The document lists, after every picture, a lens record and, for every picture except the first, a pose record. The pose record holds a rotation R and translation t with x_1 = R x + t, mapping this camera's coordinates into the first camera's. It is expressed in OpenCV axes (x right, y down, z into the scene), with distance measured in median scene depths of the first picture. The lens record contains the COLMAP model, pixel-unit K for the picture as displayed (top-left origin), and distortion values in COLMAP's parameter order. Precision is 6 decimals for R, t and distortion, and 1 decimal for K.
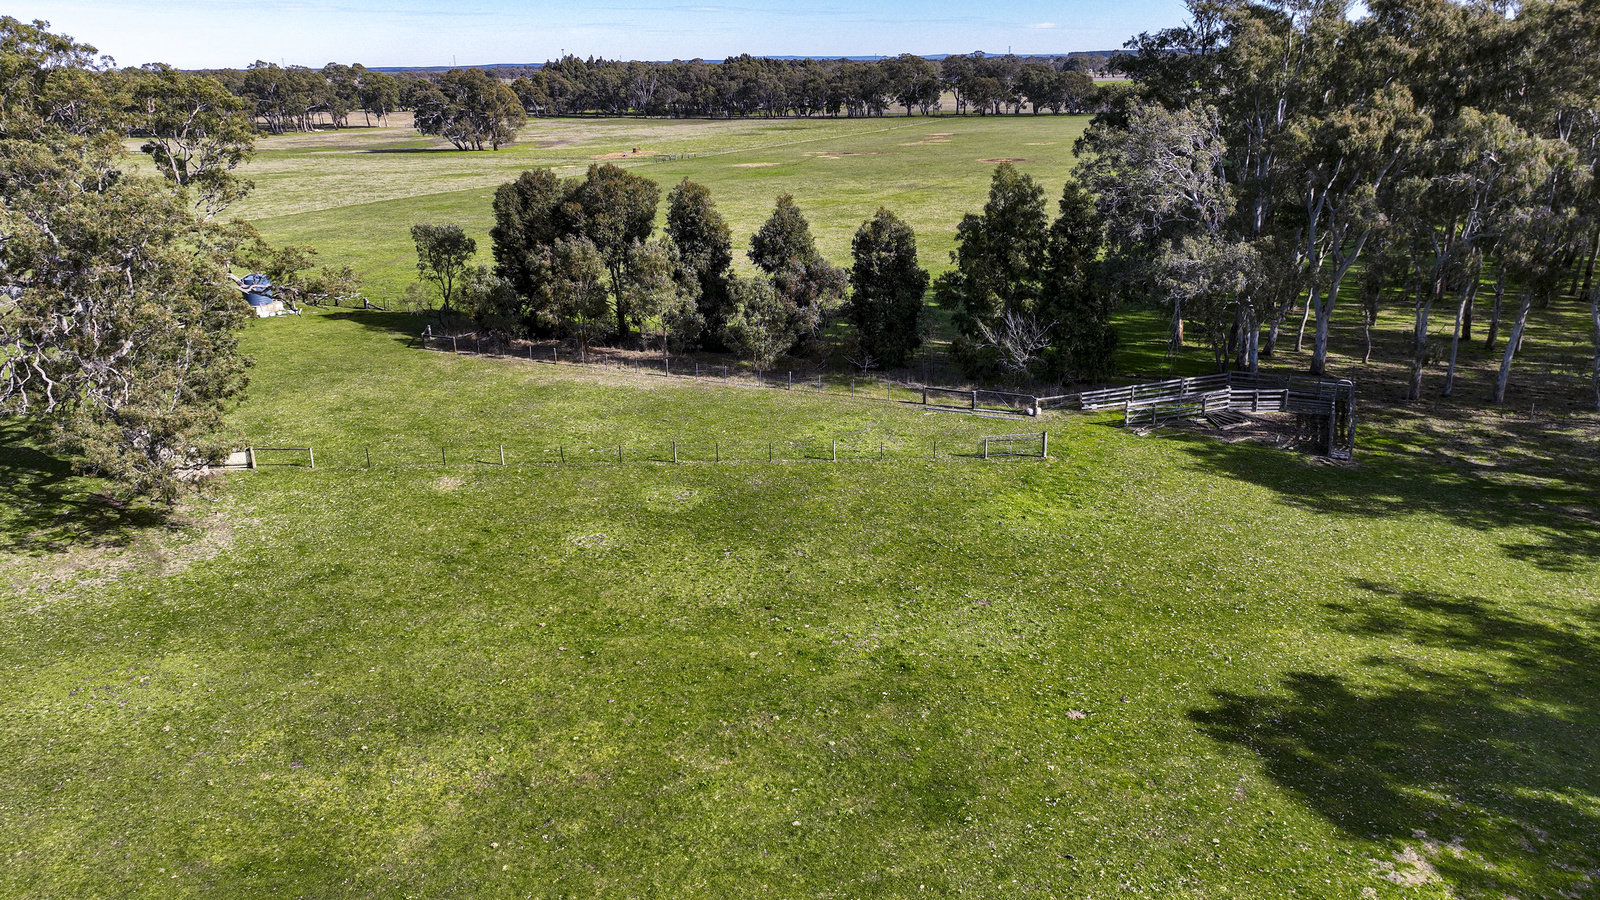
lens RADIAL K [[1132.9, 0, 800.0], [0, 1132.9, 450.0], [0, 0, 1]] dist [0.002014, 0.013535]
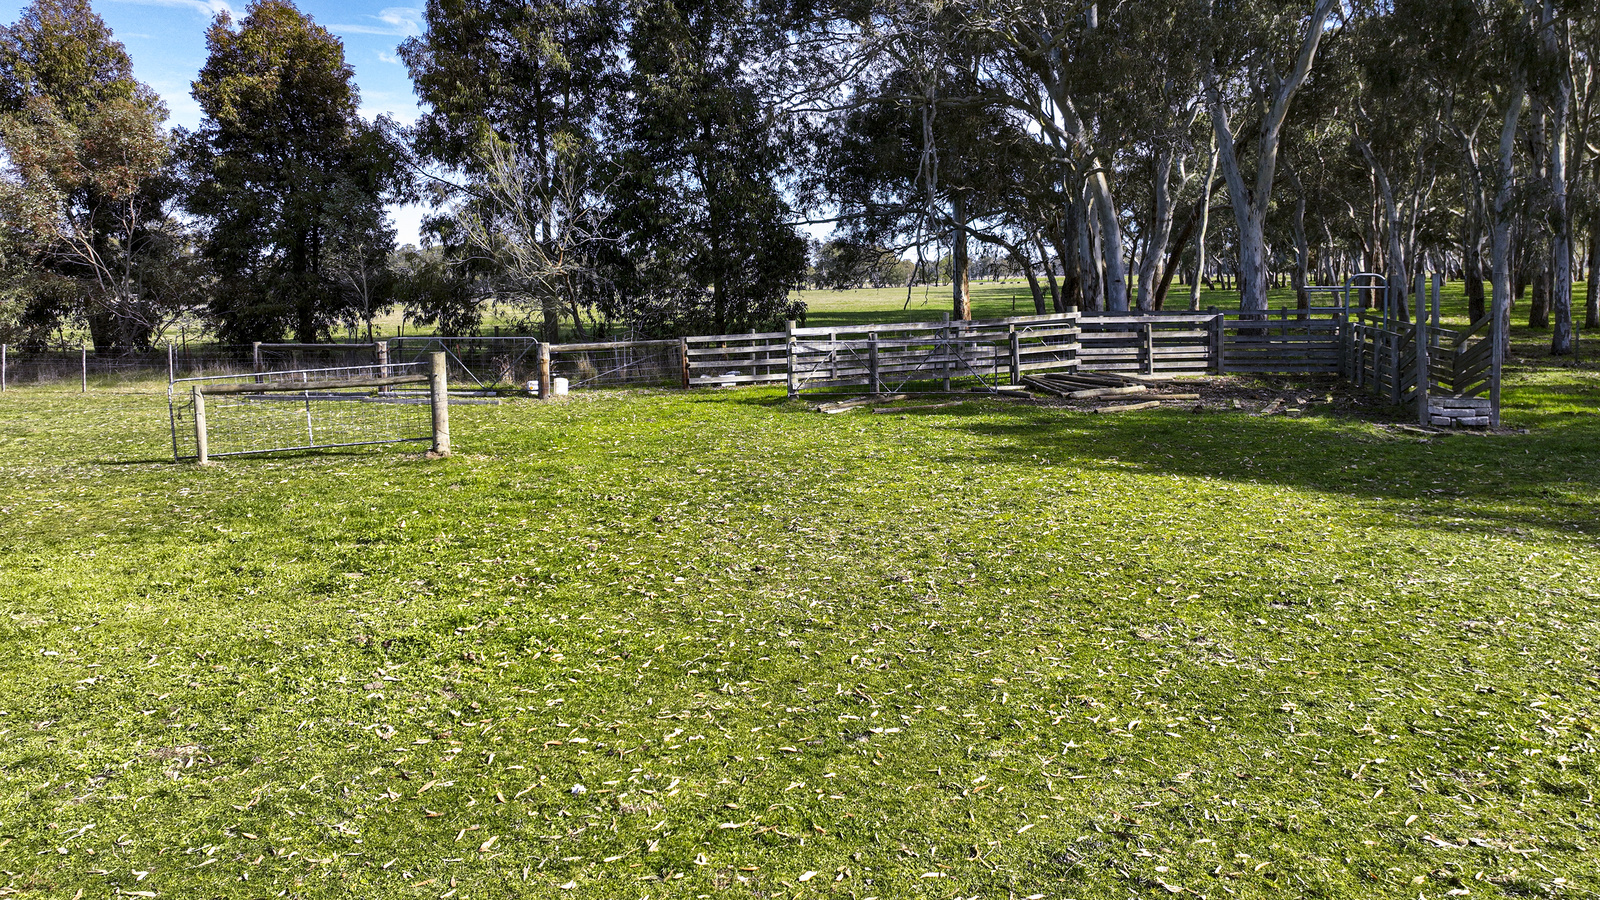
lens RADIAL K [[1132.9, 0, 800.0], [0, 1132.9, 450.0], [0, 0, 1]] dist [0.002014, 0.013535]
pose [[0.989539, -0.025277, 0.142031, 0.246914], [0.050859, 0.982443, -0.179497, 0.054603], [-0.135000, 0.184843, 0.973452, 0.692113]]
